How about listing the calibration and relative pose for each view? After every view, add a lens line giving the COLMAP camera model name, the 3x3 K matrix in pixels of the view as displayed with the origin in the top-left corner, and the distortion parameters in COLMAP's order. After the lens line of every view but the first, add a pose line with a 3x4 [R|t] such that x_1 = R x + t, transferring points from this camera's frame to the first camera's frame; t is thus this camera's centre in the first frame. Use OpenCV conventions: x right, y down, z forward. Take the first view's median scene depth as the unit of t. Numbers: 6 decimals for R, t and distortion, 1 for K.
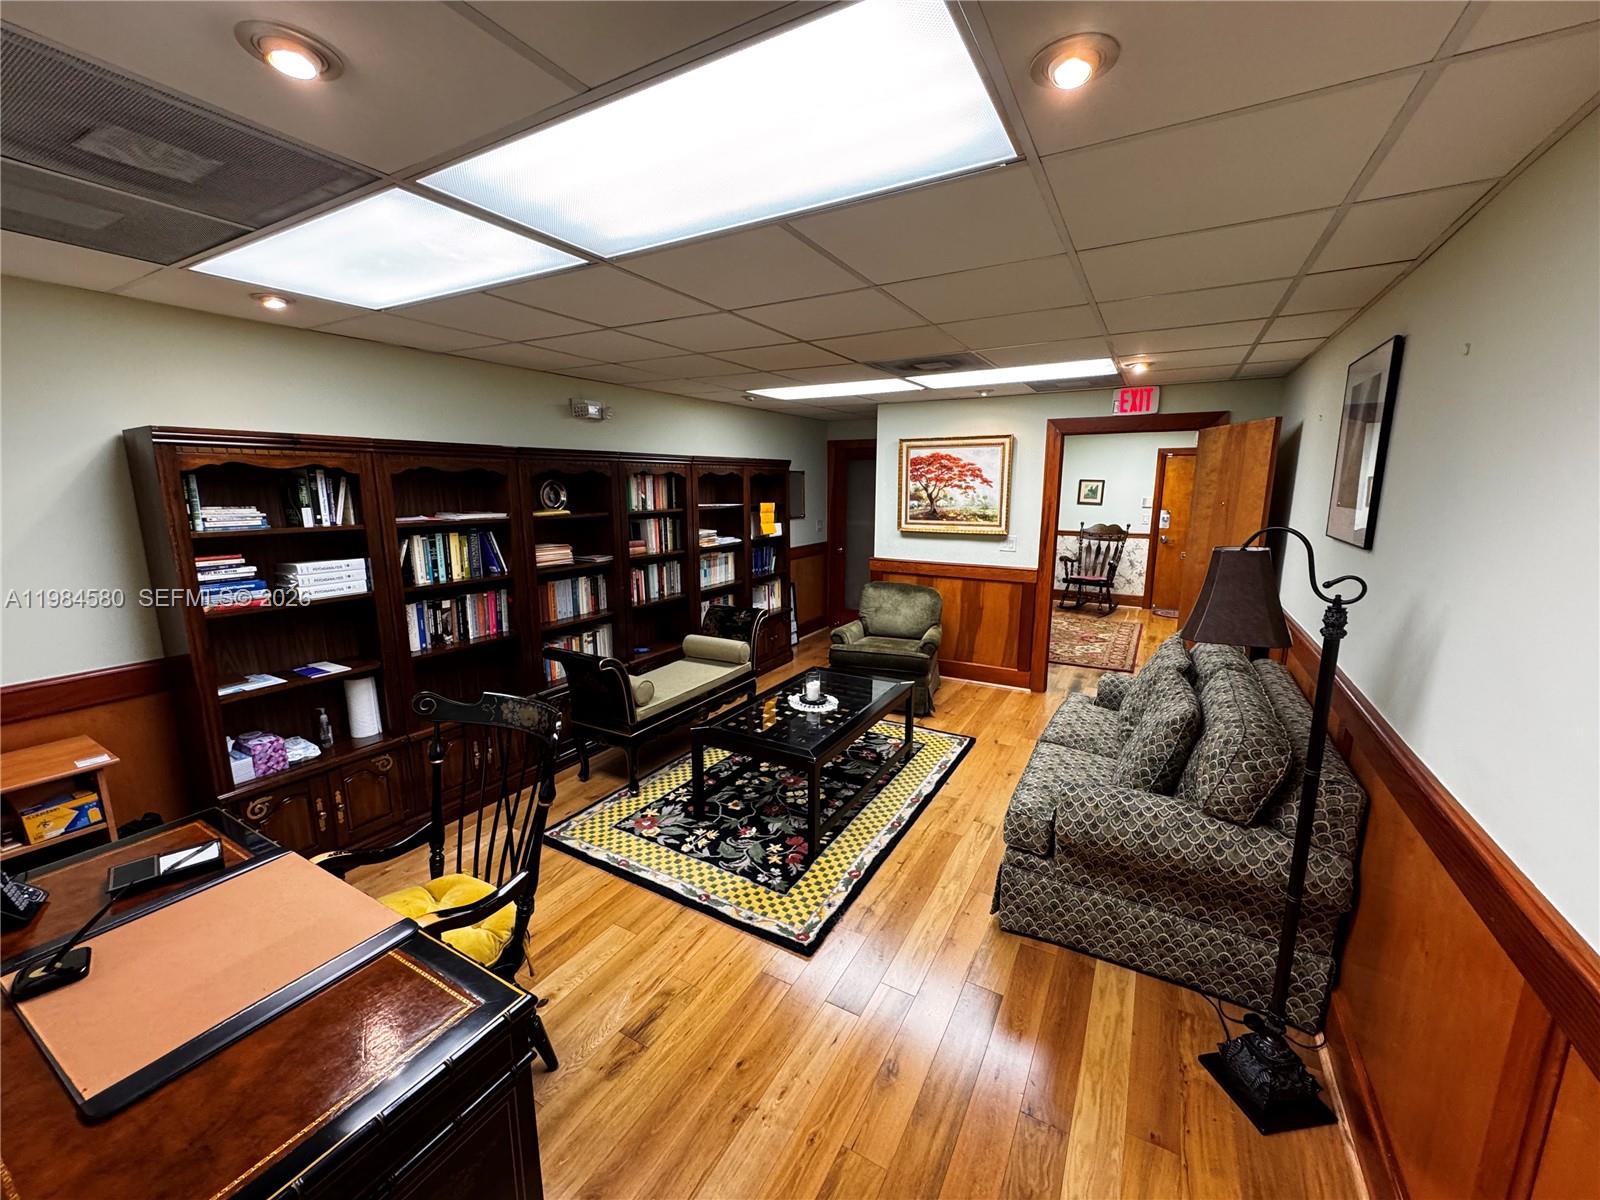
lens RADIAL K [[639.9, 0, 796.0], [0, 639.9, 604.2], [0, 0, 1]] dist [0.001626, -0.000669]
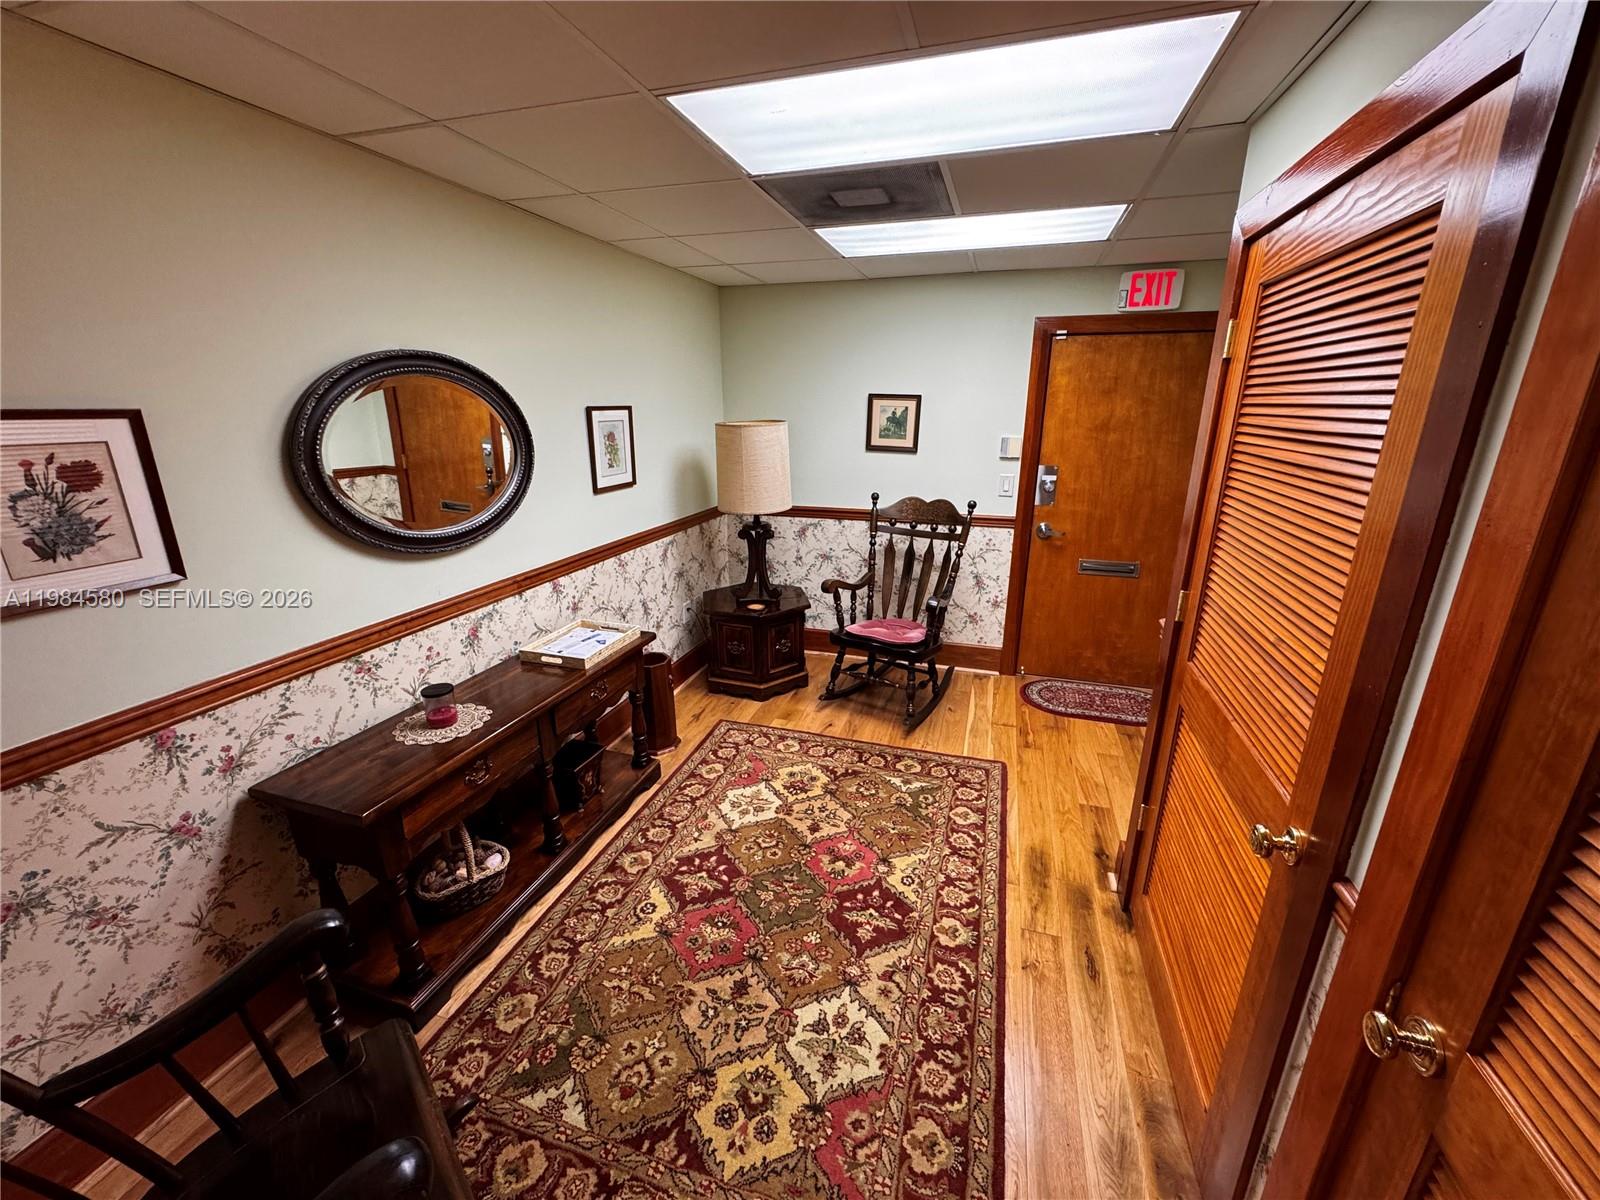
lens RADIAL K [[639.9, 0, 800.1], [0, 639.9, 600.1], [0, 0, 1]] dist [0.001626, -0.000669]
pose [[0.977749, -0.056413, 0.202052, 0.306904], [0.034757, 0.993415, 0.109174, -0.105973], [-0.206880, -0.099722, 0.973271, 0.581172]]
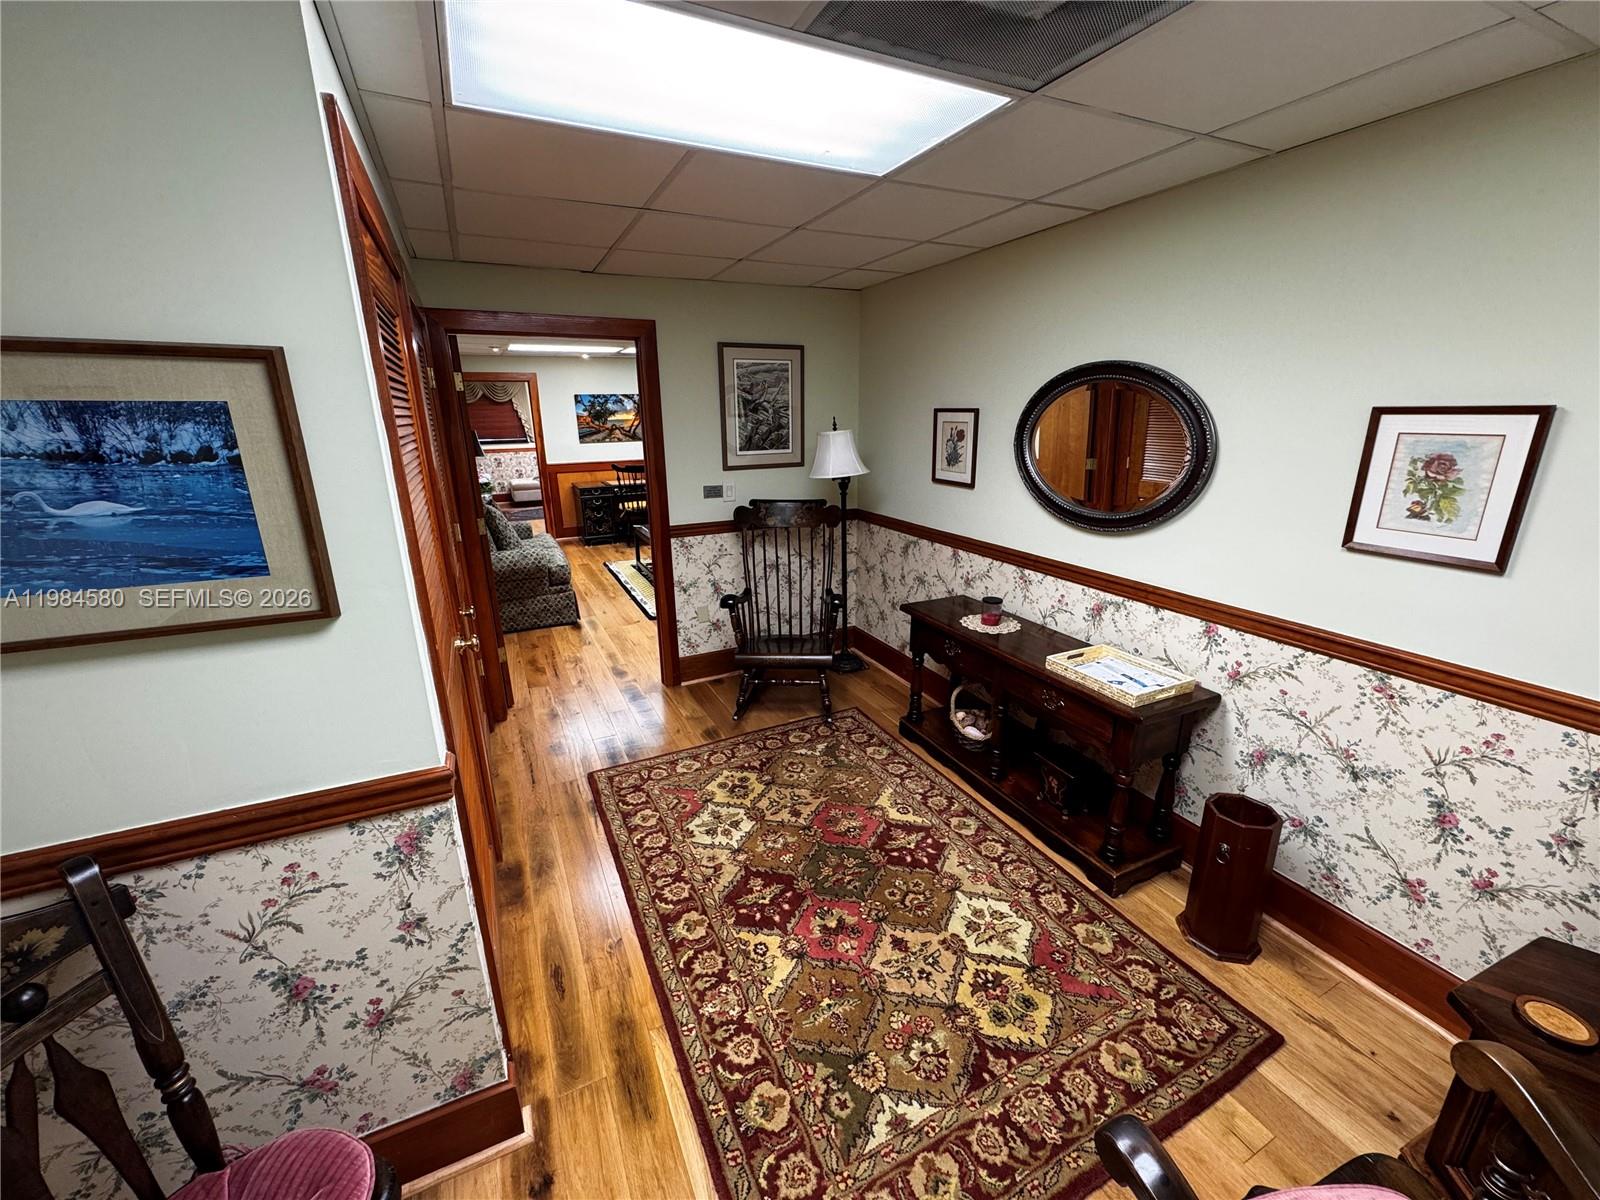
lens RADIAL K [[639.9, 0, 800.7], [0, 639.9, 600.4], [0, 0, 1]] dist [0.001626, -0.000669]
pose [[-0.565485, 0.251242, -0.785560, 0.603501], [-0.142494, 0.908388, 0.393099, -0.187132], [0.812356, 0.334229, -0.477880, 0.984145]]
